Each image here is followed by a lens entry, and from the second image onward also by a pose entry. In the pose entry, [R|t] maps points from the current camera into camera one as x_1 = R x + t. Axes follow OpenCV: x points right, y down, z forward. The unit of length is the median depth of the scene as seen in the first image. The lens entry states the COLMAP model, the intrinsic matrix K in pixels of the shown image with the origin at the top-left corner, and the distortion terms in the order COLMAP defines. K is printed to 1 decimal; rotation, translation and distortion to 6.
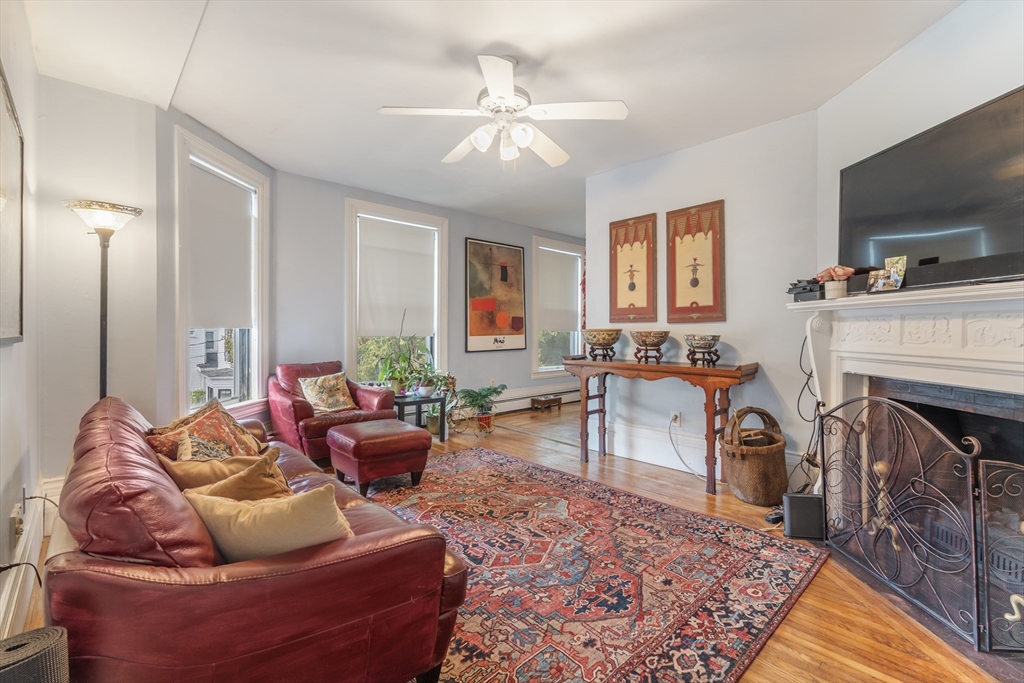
lens RADIAL K [[451.5, 0, 510.8], [0, 451.5, 336.9], [0, 0, 1]] dist [-0.010126, 0.000882]
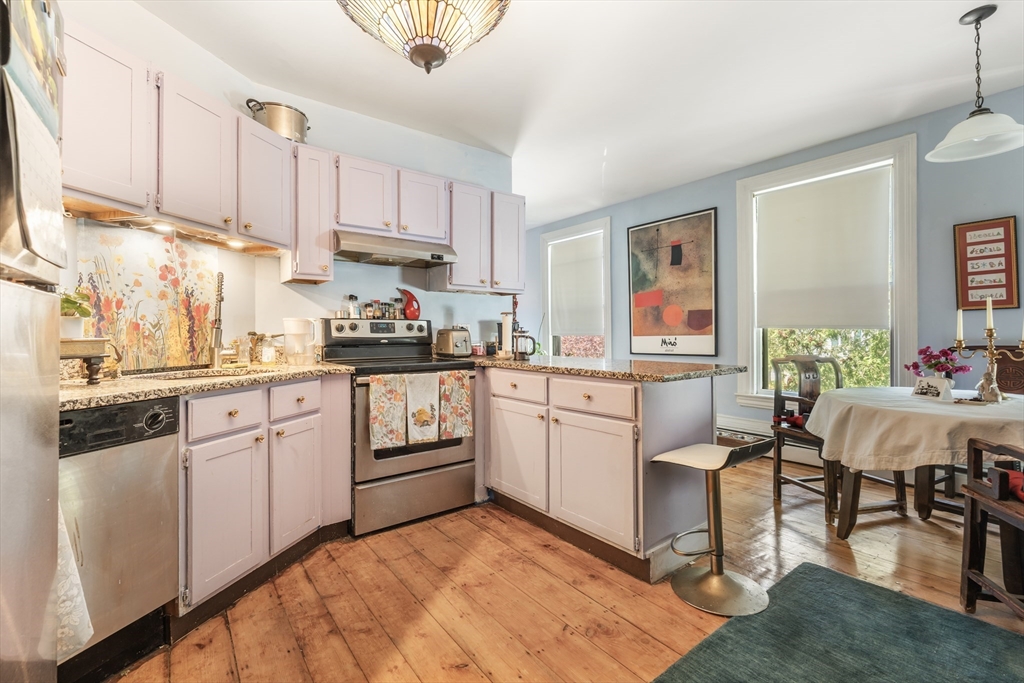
lens RADIAL K [[451.5, 0, 510.5], [0, 451.5, 336.2], [0, 0, 1]] dist [-0.010126, 0.000882]
pose [[-0.098191, 0.006977, -0.995143, 1.166365], [-0.005989, 0.999953, 0.007602, -0.009931], [0.995150, 0.006706, -0.098145, 1.198800]]
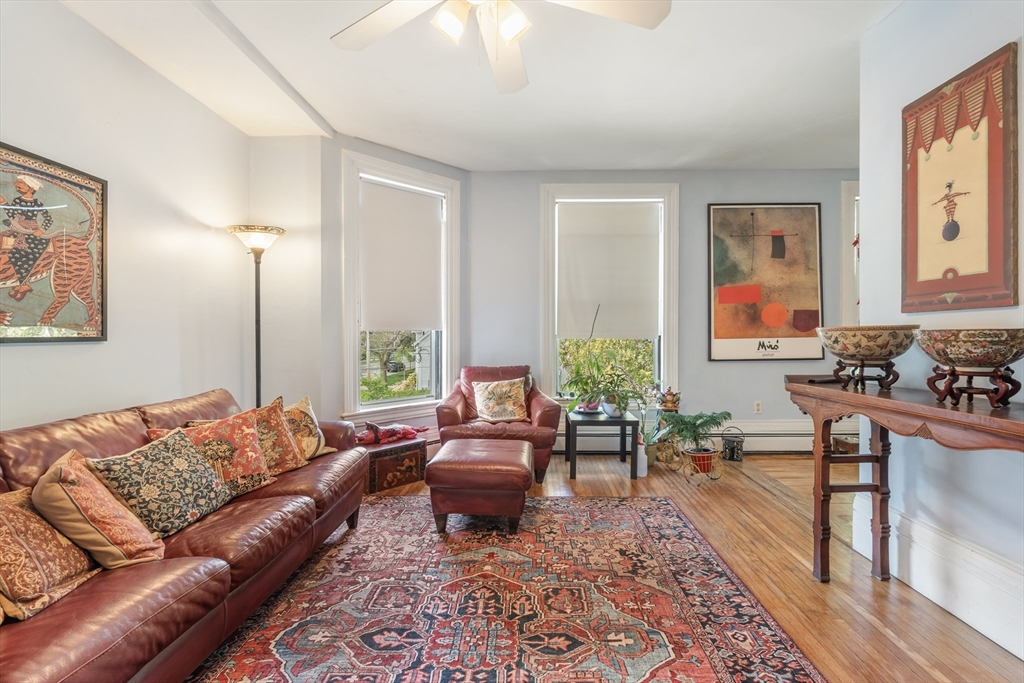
lens RADIAL K [[451.5, 0, 518.1], [0, 451.5, 339.0], [0, 0, 1]] dist [-0.010126, 0.000882]
pose [[0.719510, 0.005169, -0.694463, 0.261174], [-0.005082, 0.999985, 0.002178, -0.002084], [0.694463, 0.001962, 0.719525, 0.367726]]
